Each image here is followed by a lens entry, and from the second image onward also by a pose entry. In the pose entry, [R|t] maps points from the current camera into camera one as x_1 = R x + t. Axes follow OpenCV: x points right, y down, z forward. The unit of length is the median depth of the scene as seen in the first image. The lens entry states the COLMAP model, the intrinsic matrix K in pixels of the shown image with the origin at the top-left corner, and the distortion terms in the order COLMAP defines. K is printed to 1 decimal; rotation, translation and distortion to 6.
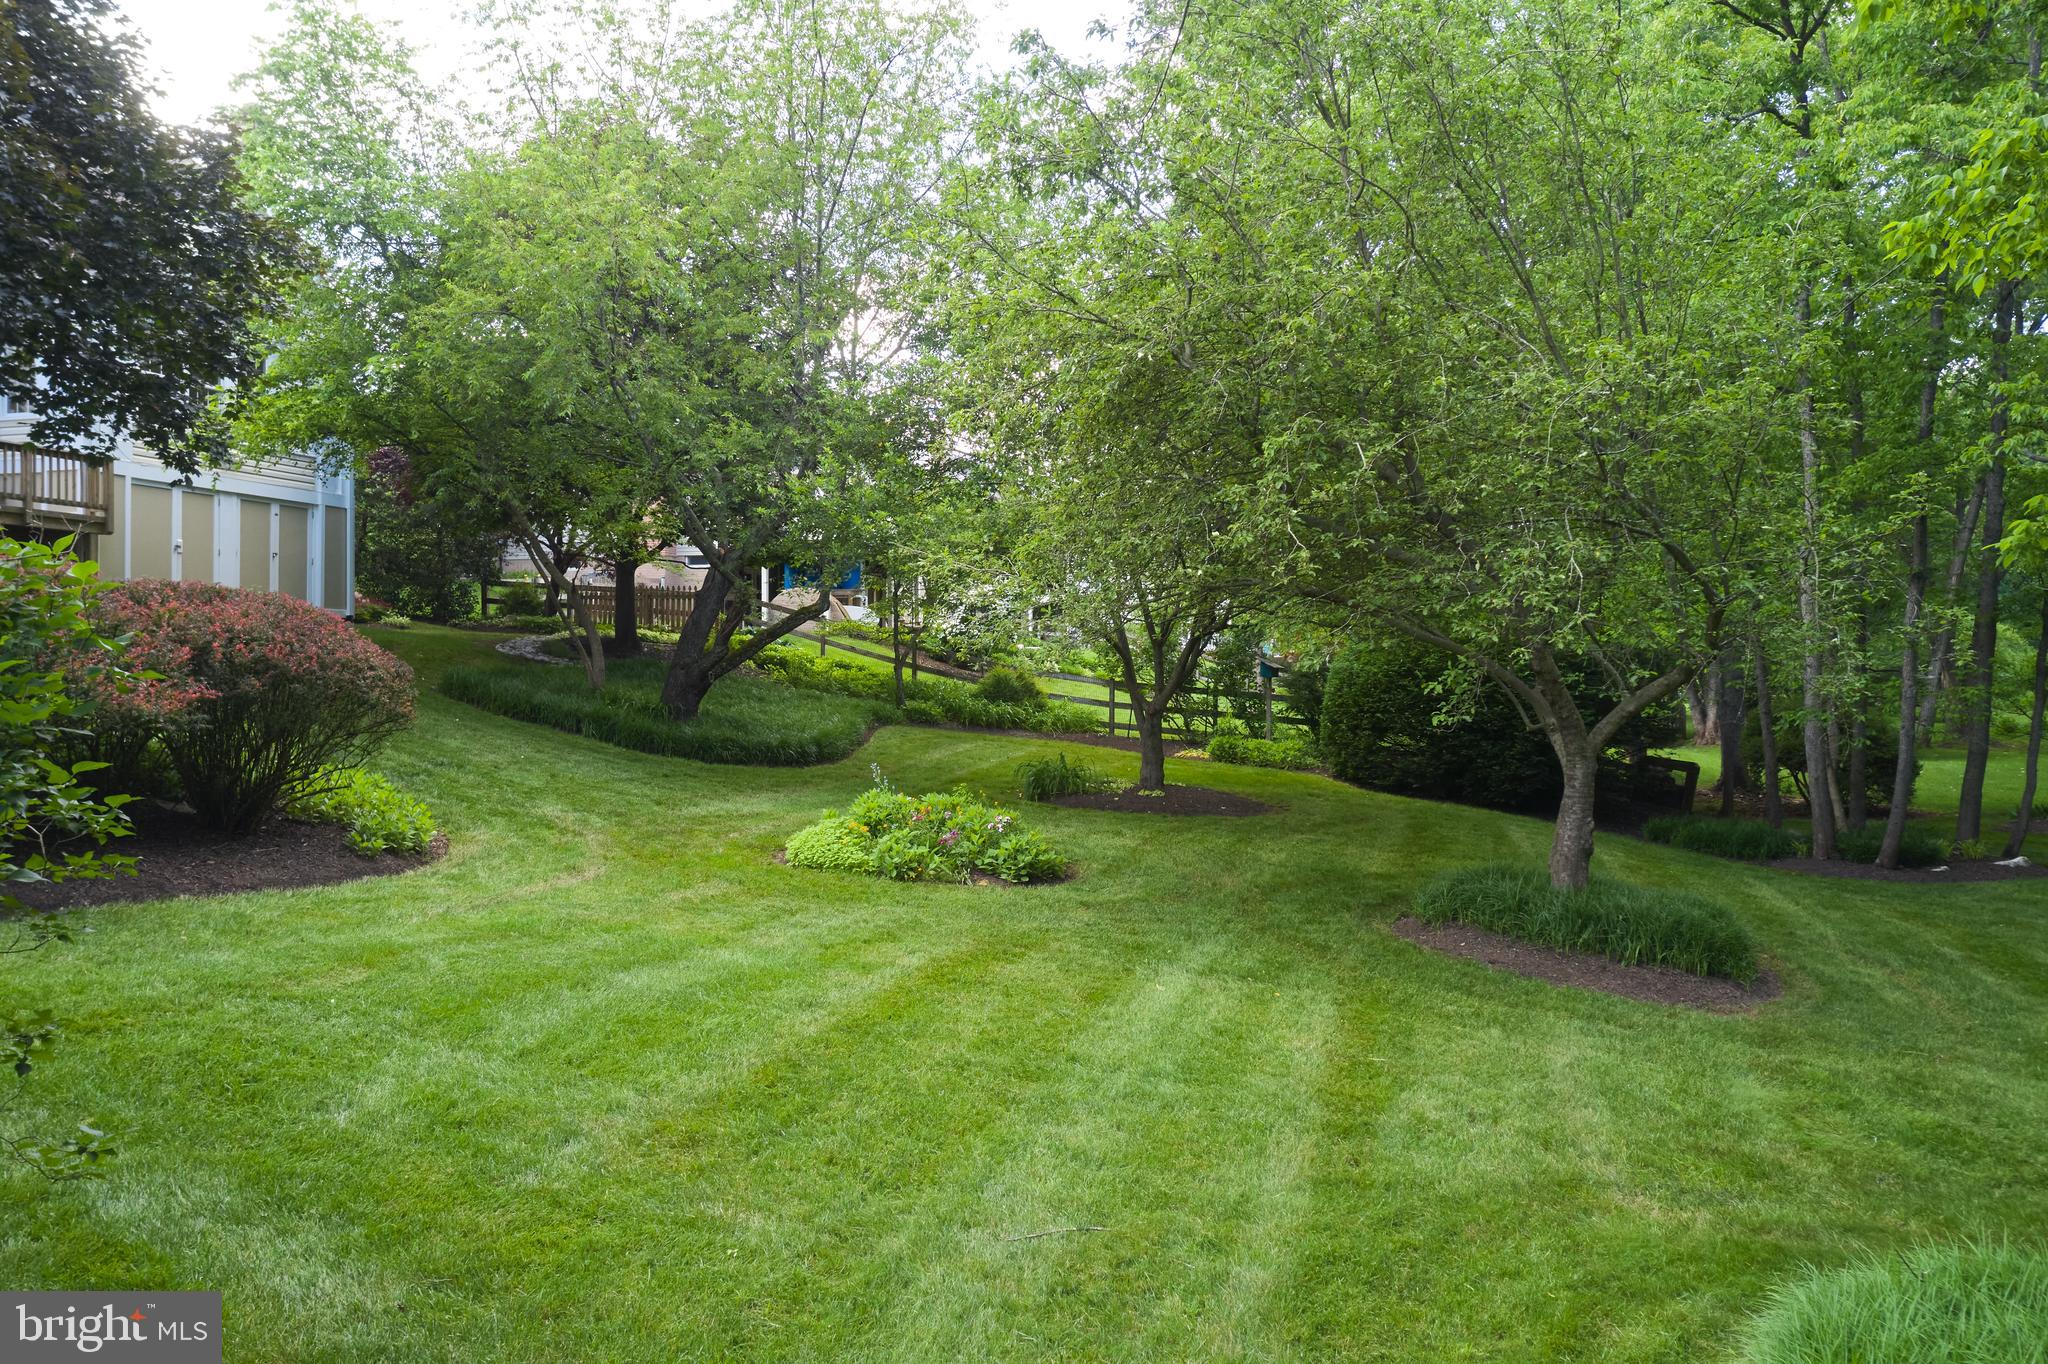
lens RADIAL K [[1633.3, 0, 1035.6], [0, 1633.3, 688.5], [0, 0, 1]] dist [0.005967, -0.008493]
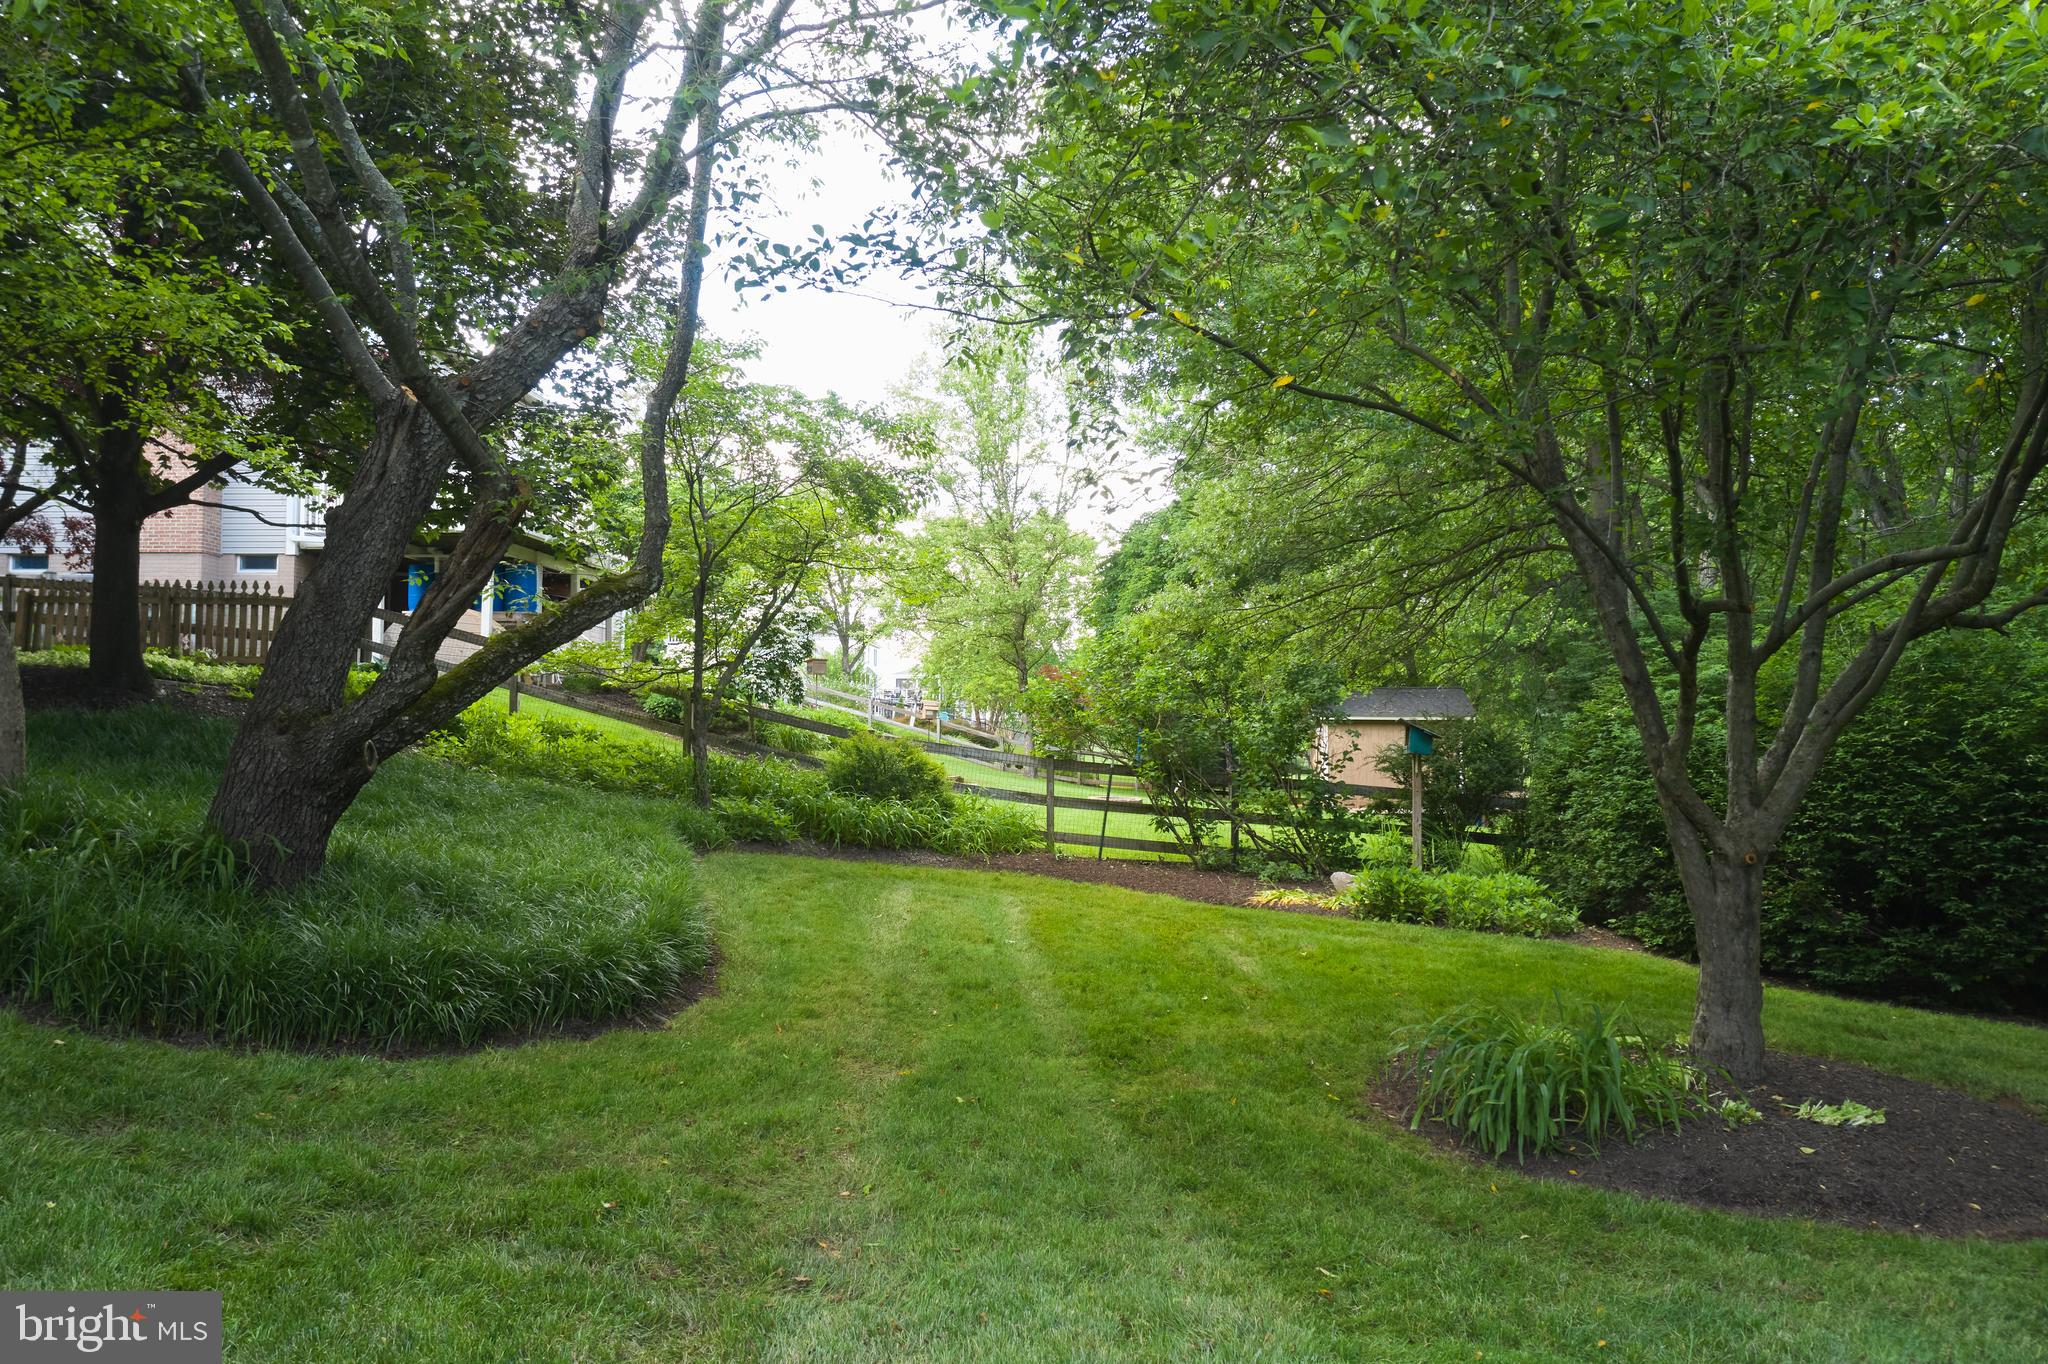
lens RADIAL K [[1640.4, 0, 1024.0], [0, 1640.4, 682.0], [0, 0, 1]] dist [0.001912, 0.005293]
pose [[0.969402, 0.011494, 0.245211, -0.109450], [0.000135, 0.998878, -0.047356, -0.004606], [-0.245480, 0.045940, 0.968312, 0.462107]]
